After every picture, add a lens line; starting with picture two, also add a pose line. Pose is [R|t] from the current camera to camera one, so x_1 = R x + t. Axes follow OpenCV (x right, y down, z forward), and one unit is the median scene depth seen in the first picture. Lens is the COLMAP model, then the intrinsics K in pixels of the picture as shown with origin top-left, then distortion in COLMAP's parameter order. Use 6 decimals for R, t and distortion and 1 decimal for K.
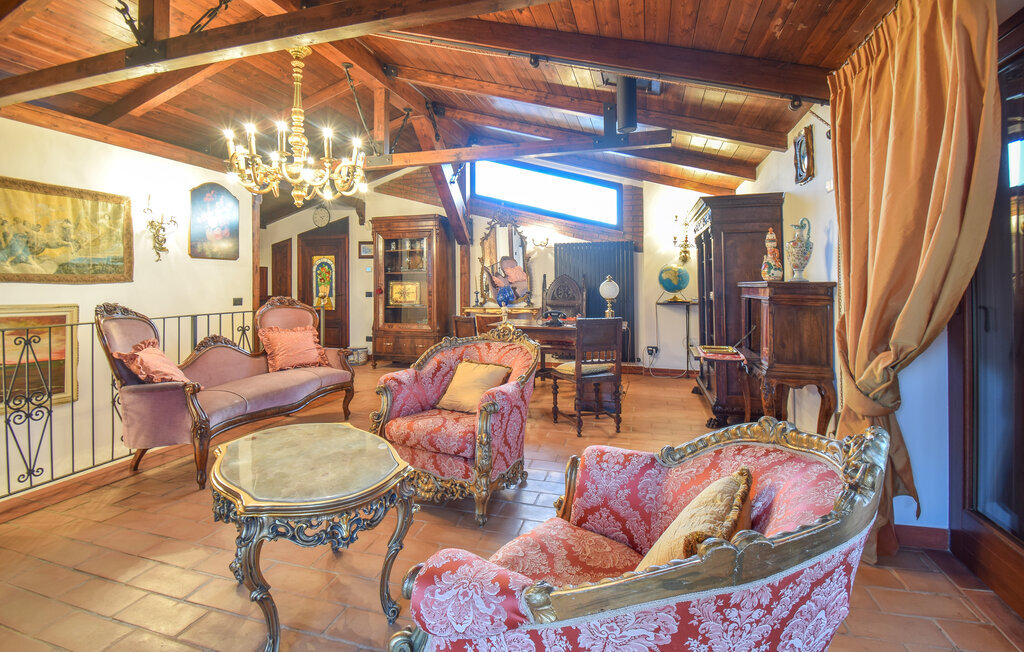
lens RADIAL K [[469.4, 0, 512.0], [0, 469.4, 326.0], [0, 0, 1]] dist [0.002419, -0.000194]
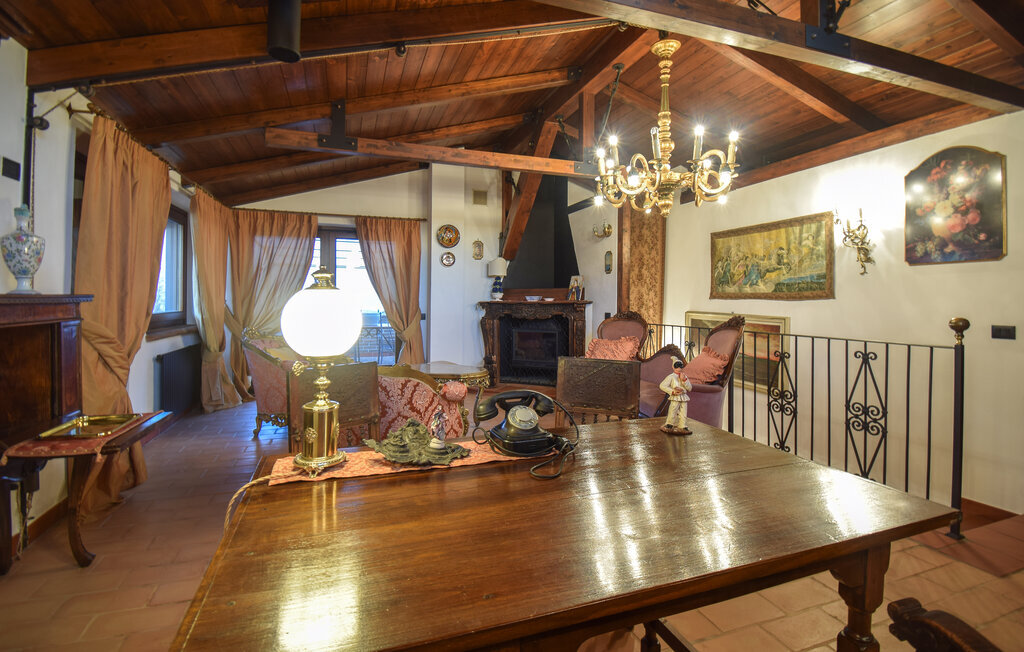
lens RADIAL K [[479.8, 0, 510.2], [0, 479.8, 298.8], [0, 0, 1]] dist [0.001412, -0.000054]
pose [[-0.807044, -0.004108, -0.590476, 0.326012], [-0.057103, 0.995832, 0.071118, -0.134439], [0.587723, 0.091113, -0.803915, 1.504121]]
